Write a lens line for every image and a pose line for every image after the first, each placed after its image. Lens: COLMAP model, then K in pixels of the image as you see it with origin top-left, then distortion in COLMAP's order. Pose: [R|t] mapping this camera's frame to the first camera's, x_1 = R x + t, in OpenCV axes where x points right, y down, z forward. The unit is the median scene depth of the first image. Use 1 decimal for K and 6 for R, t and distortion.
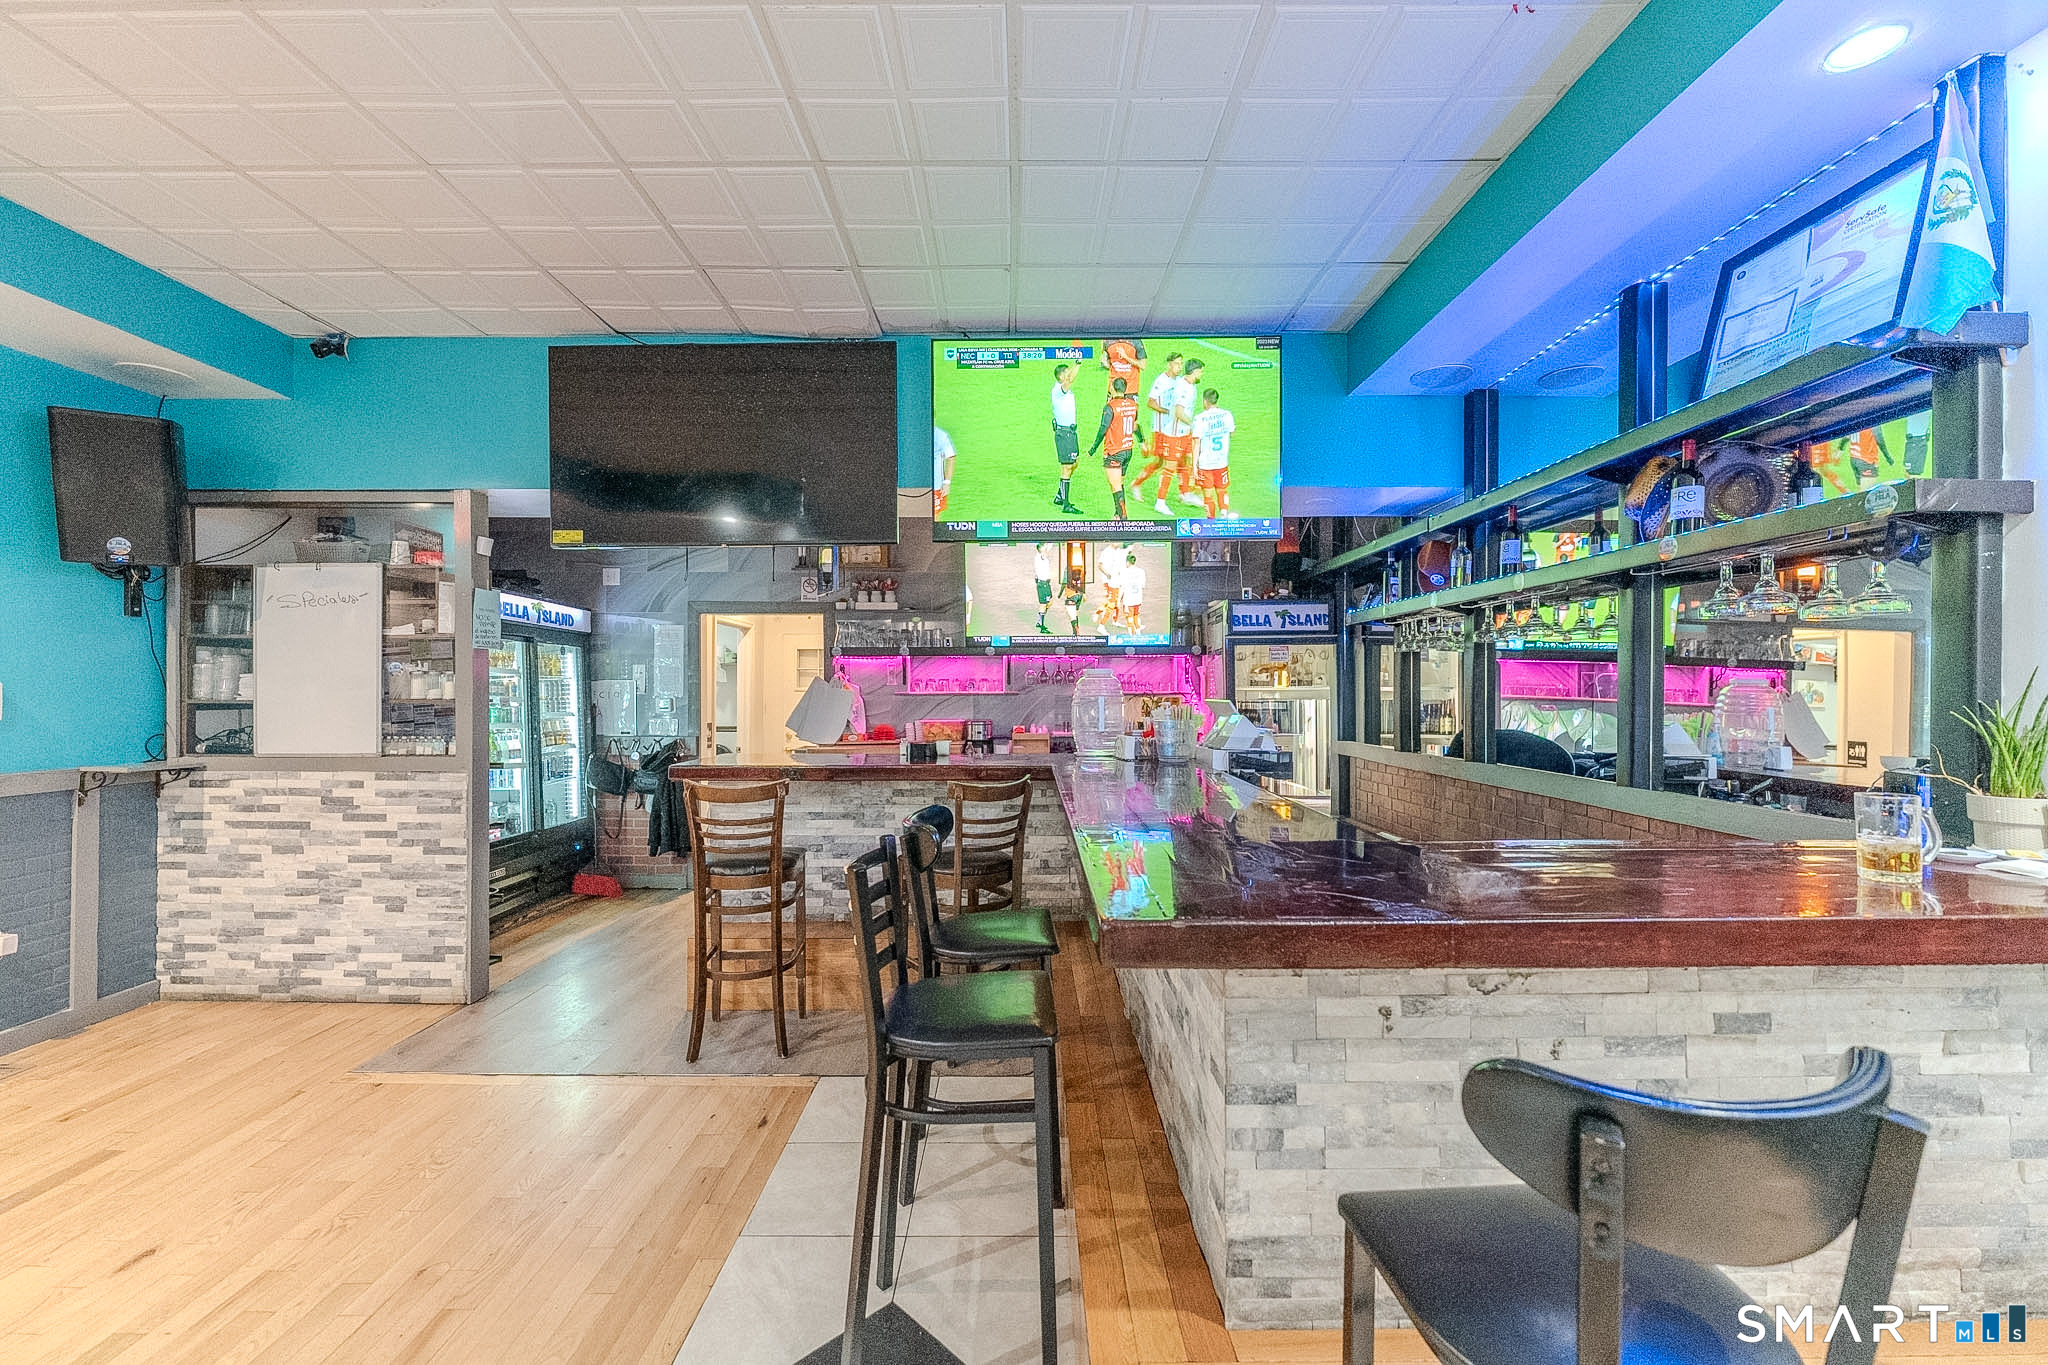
lens RADIAL K [[828.0, 0, 1018.5], [0, 828.0, 680.8], [0, 0, 1]] dist [0.001249, 0.000102]
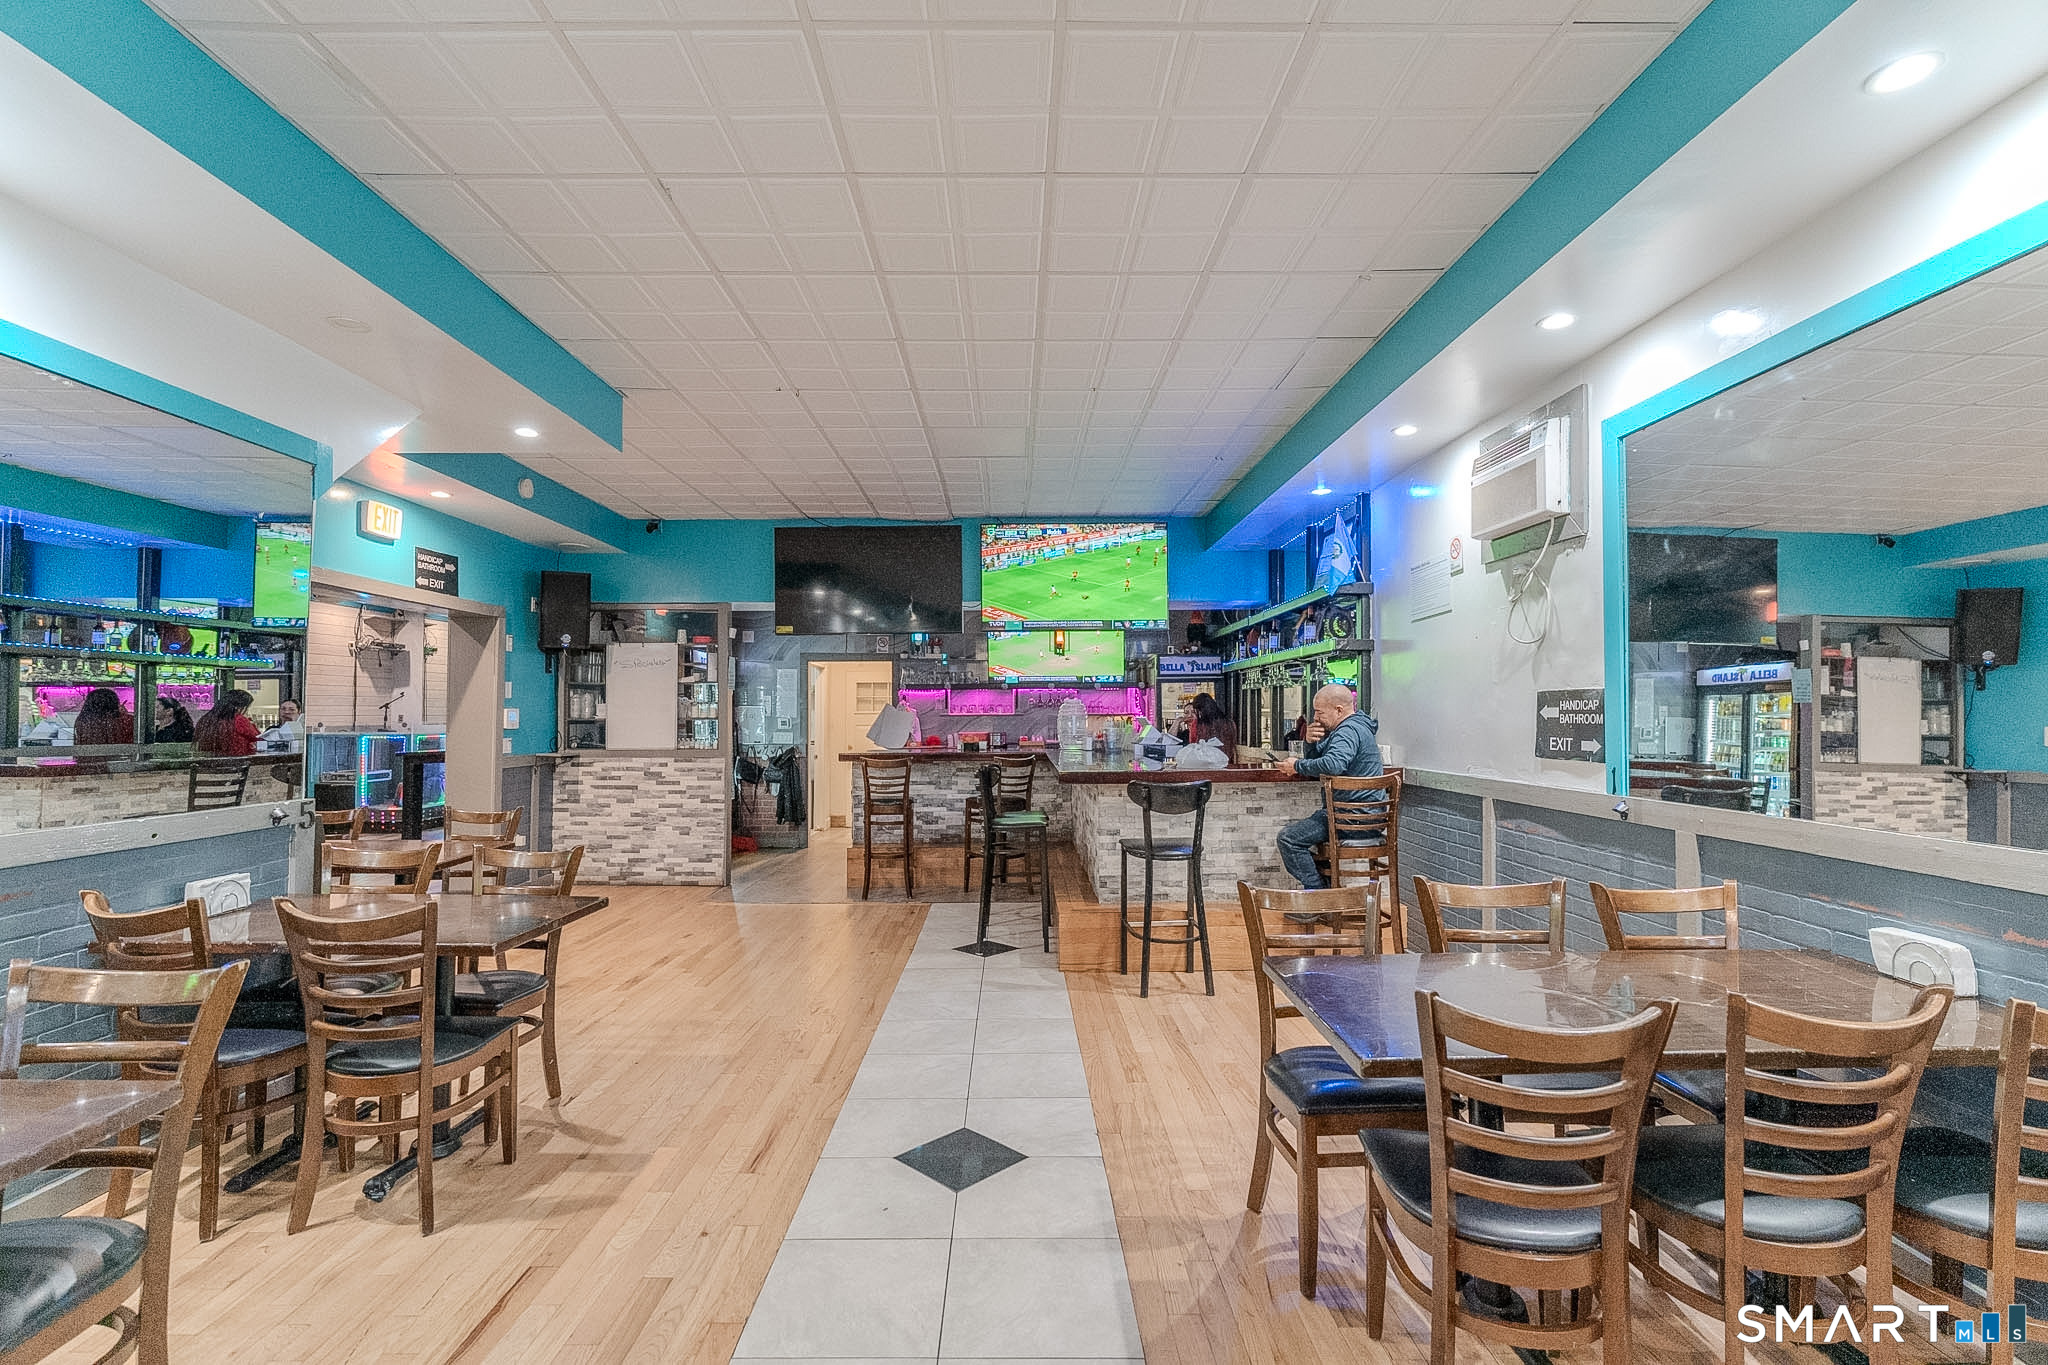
lens RADIAL K [[941.4, 0, 1024.0], [0, 941.4, 682.5], [0, 0, 1]] dist [-0.000311, -0.000030]
pose [[0.999846, -0.002656, 0.017326, -0.044103], [0.003030, 0.999763, -0.021559, -0.008278], [-0.017265, 0.021608, 0.999617, -1.077263]]
